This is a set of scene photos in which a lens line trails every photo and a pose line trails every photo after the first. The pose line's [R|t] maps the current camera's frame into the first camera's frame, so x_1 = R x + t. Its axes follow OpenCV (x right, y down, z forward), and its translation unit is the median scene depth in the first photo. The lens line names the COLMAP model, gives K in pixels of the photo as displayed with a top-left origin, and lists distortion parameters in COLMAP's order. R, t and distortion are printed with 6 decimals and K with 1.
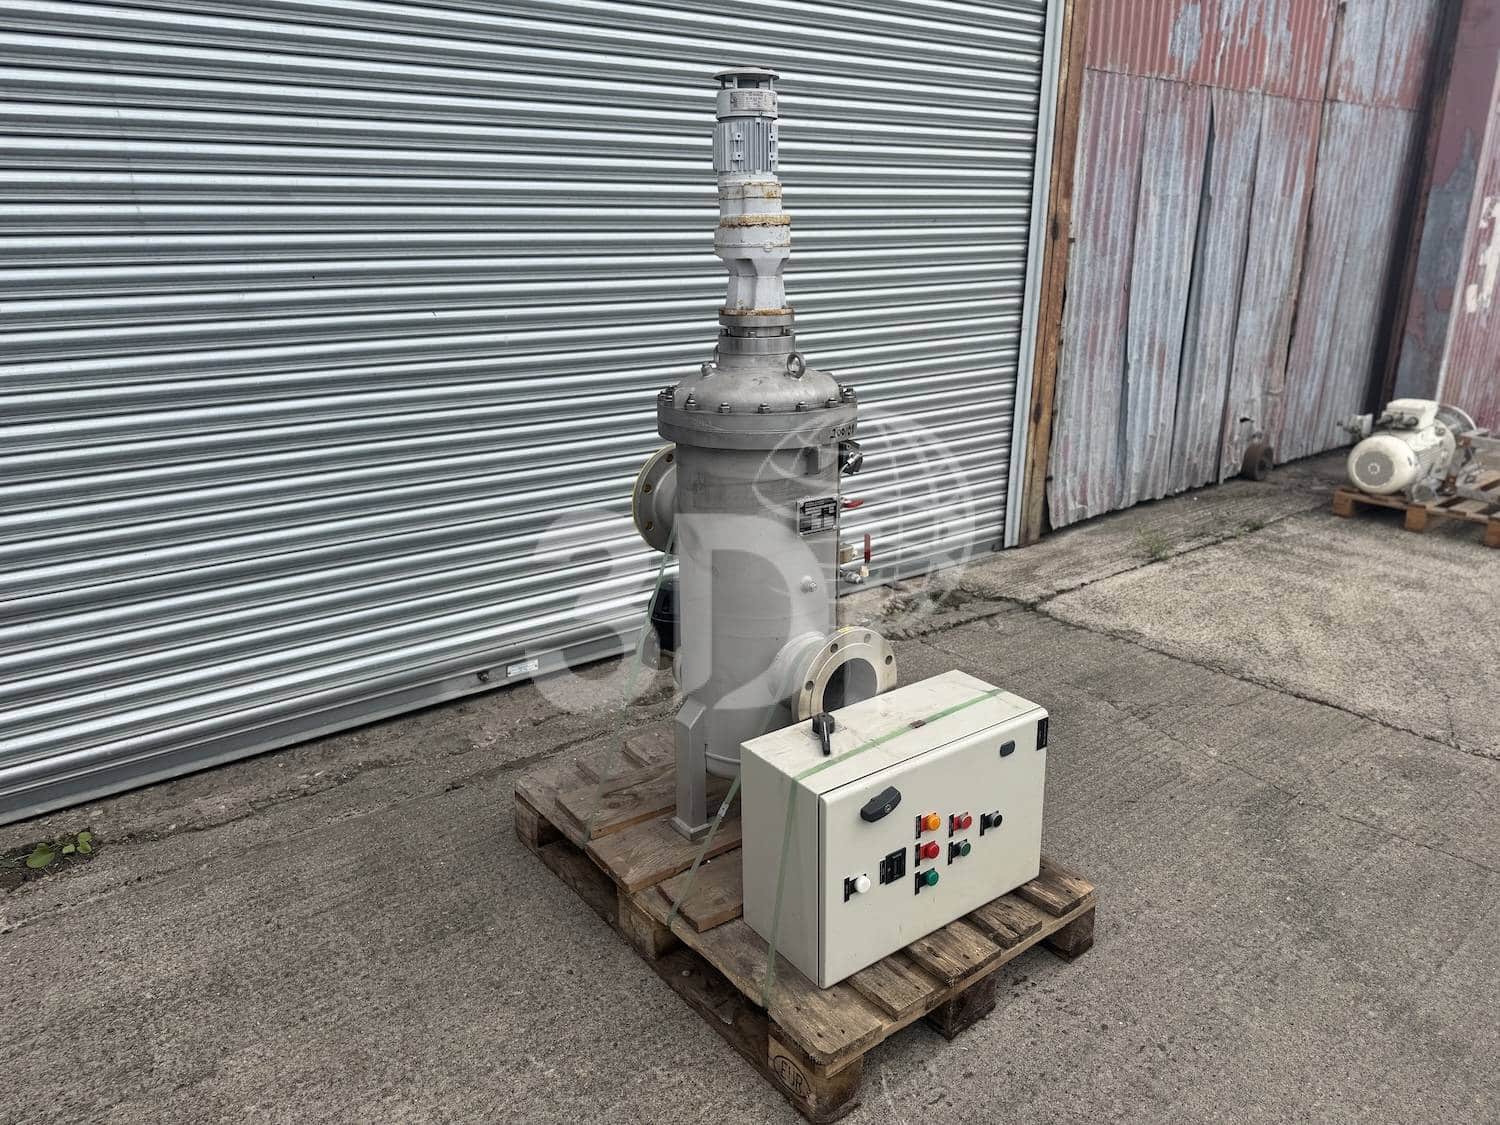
lens RADIAL K [[1054.0, 0, 747.0], [0, 1054.0, 560.9], [0, 0, 1]] dist [0.059512, -0.059102]
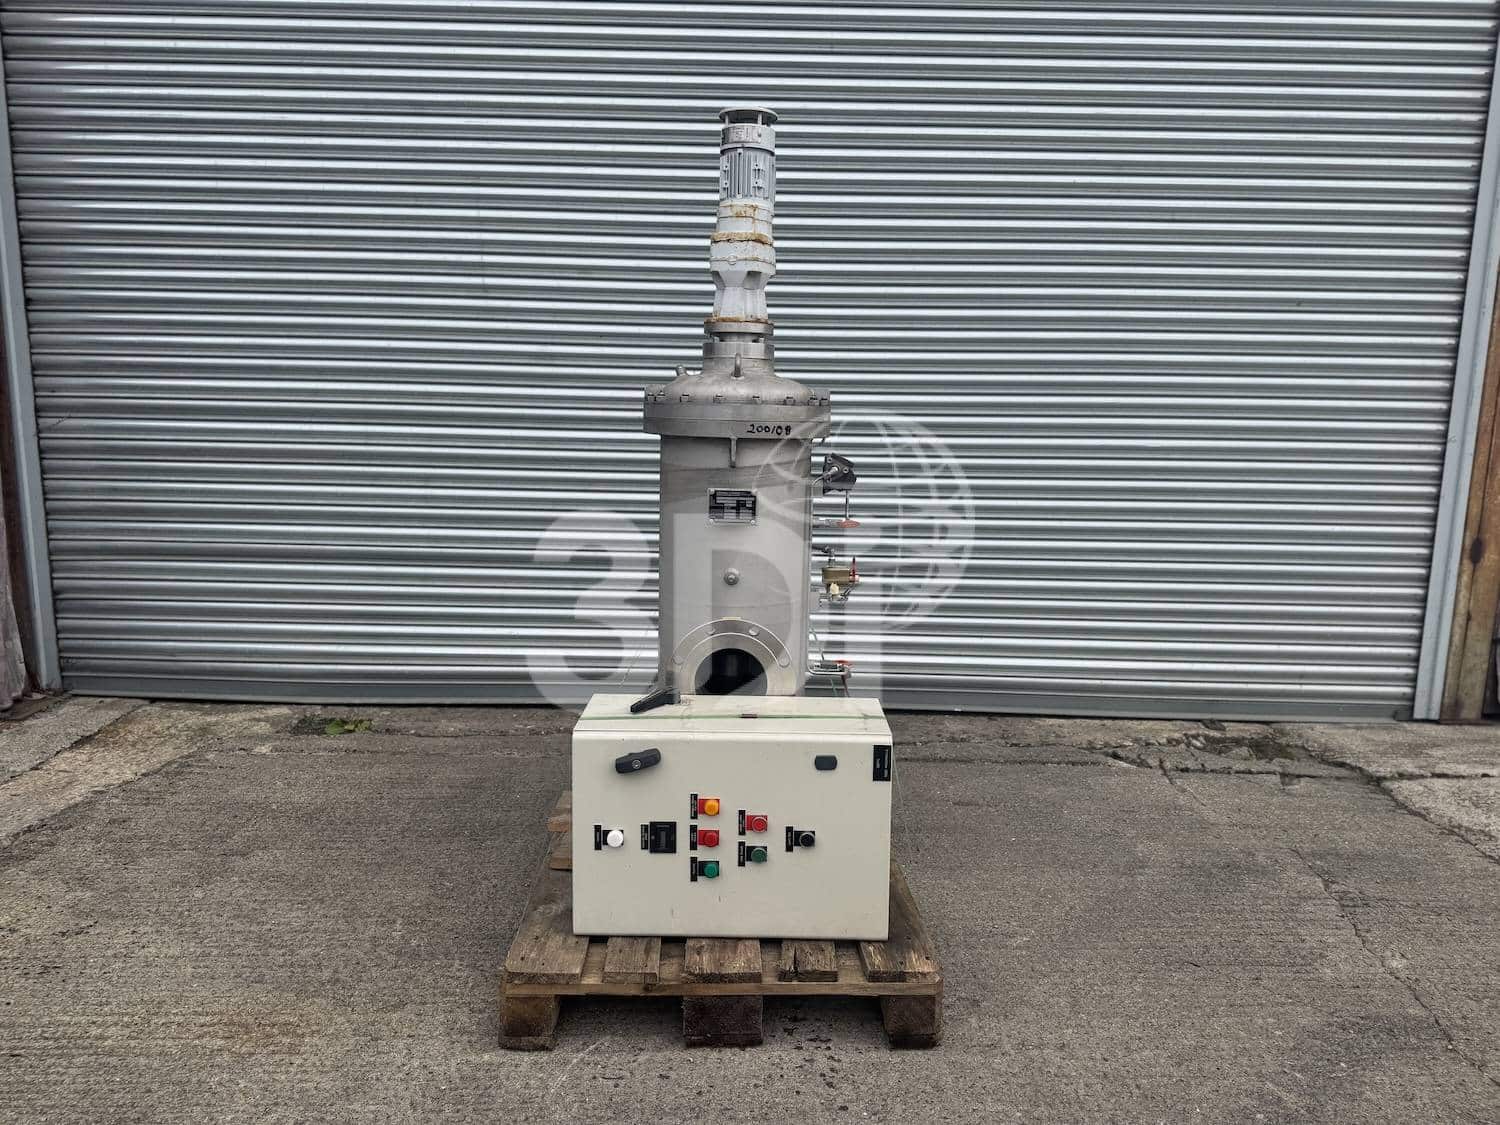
lens RADIAL K [[1054.0, 0, 757.0], [0, 1054.0, 559.4], [0, 0, 1]] dist [0.059512, -0.059102]
pose [[0.807459, 0.114314, -0.578742, 0.281796], [-0.201962, 0.975329, -0.089128, 0.038933], [0.554276, 0.188851, 0.810625, 0.073453]]
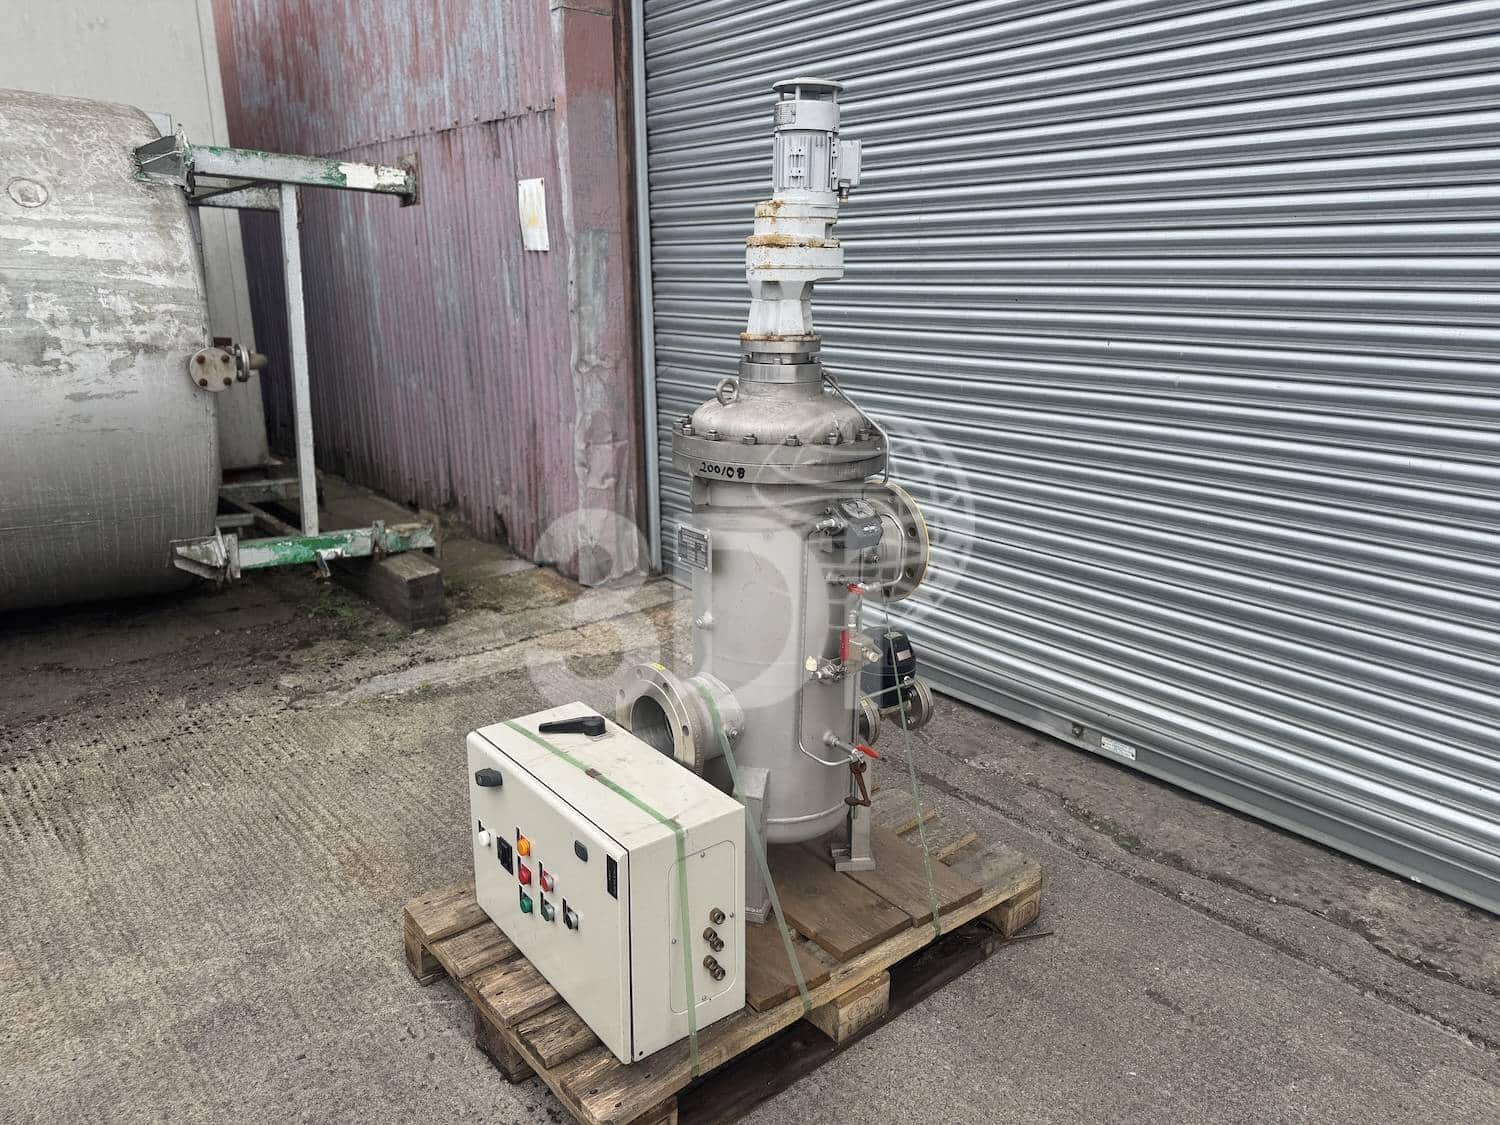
lens RADIAL K [[1054.0, 0, 749.4], [0, 1054.0, 565.0], [0, 0, 1]] dist [0.059512, -0.059102]
pose [[0.036540, 0.278052, -0.959871, 0.398210], [-0.305821, 0.917541, 0.254148, -0.115614], [0.951387, 0.284263, 0.118561, 0.381484]]
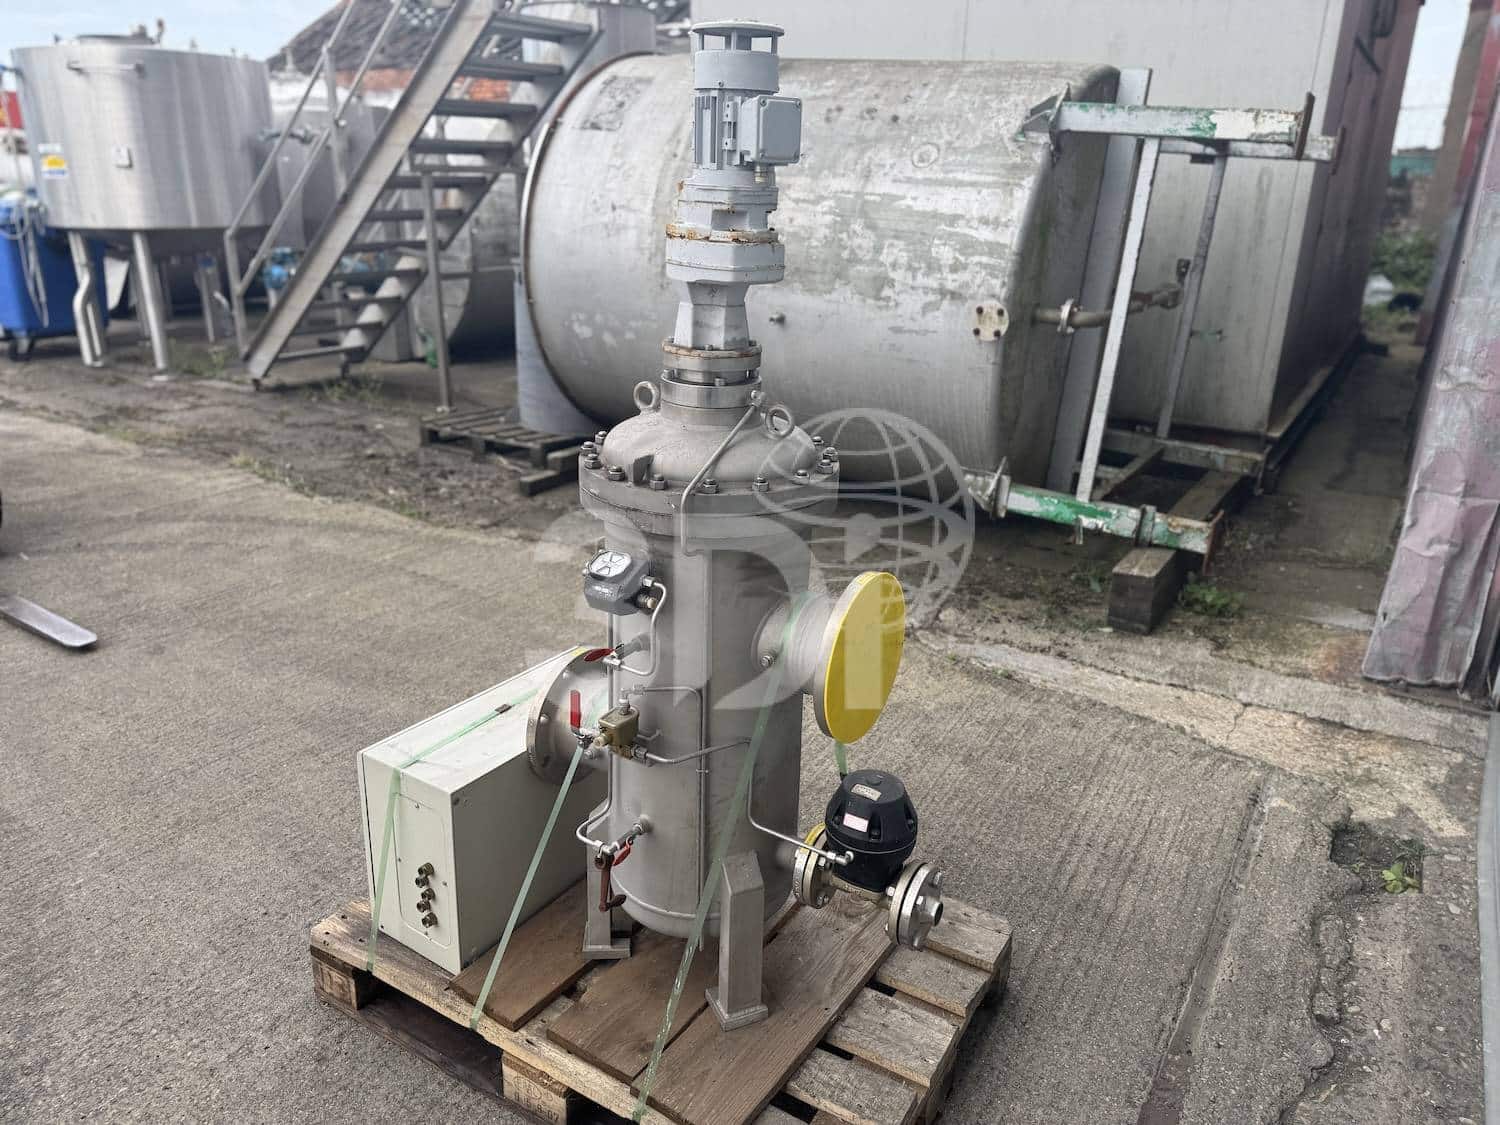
lens RADIAL K [[1054.0, 0, 756.4], [0, 1054.0, 569.3], [0, 0, 1]] dist [0.059512, -0.059102]
pose [[-0.932229, 0.109735, -0.344829, 0.106650], [-0.127435, 0.792317, 0.596653, -0.234801], [0.338688, 0.600161, -0.724636, 0.686914]]
